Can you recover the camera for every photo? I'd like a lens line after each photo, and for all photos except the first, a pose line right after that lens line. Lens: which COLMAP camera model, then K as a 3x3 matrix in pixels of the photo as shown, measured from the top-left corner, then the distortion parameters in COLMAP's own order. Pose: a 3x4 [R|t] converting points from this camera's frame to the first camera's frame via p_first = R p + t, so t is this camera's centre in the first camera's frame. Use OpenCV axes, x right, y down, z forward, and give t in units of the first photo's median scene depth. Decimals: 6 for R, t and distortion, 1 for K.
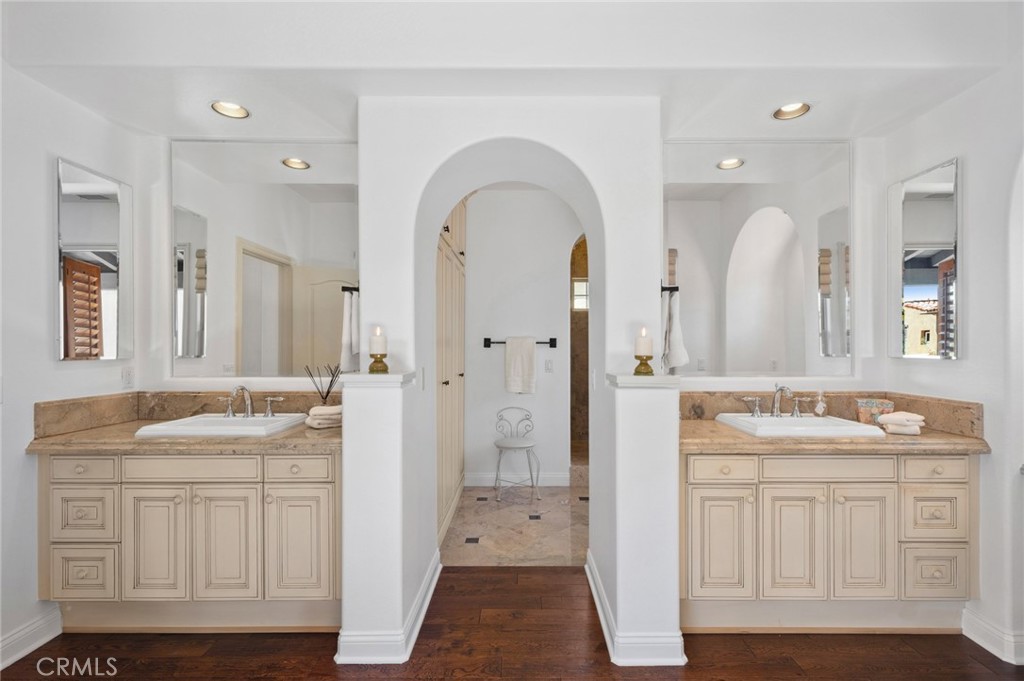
lens RADIAL K [[475.3, 0, 518.2], [0, 475.3, 348.6], [0, 0, 1]] dist [0.002687, 0.000902]
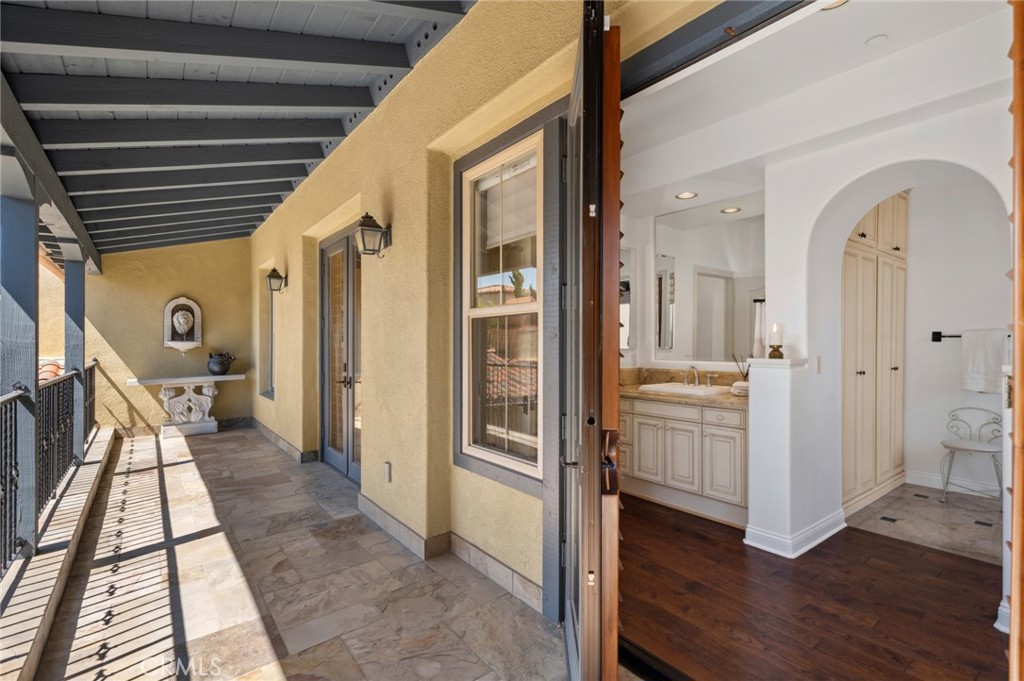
lens RADIAL K [[475.3, 0, 518.2], [0, 475.3, 348.6], [0, 0, 1]] dist [0.002687, 0.000902]
pose [[0.615345, 0.005177, -0.788241, 0.323810], [-0.000422, 0.999980, 0.006238, 0.011419], [0.788258, -0.003505, 0.615335, -0.450503]]
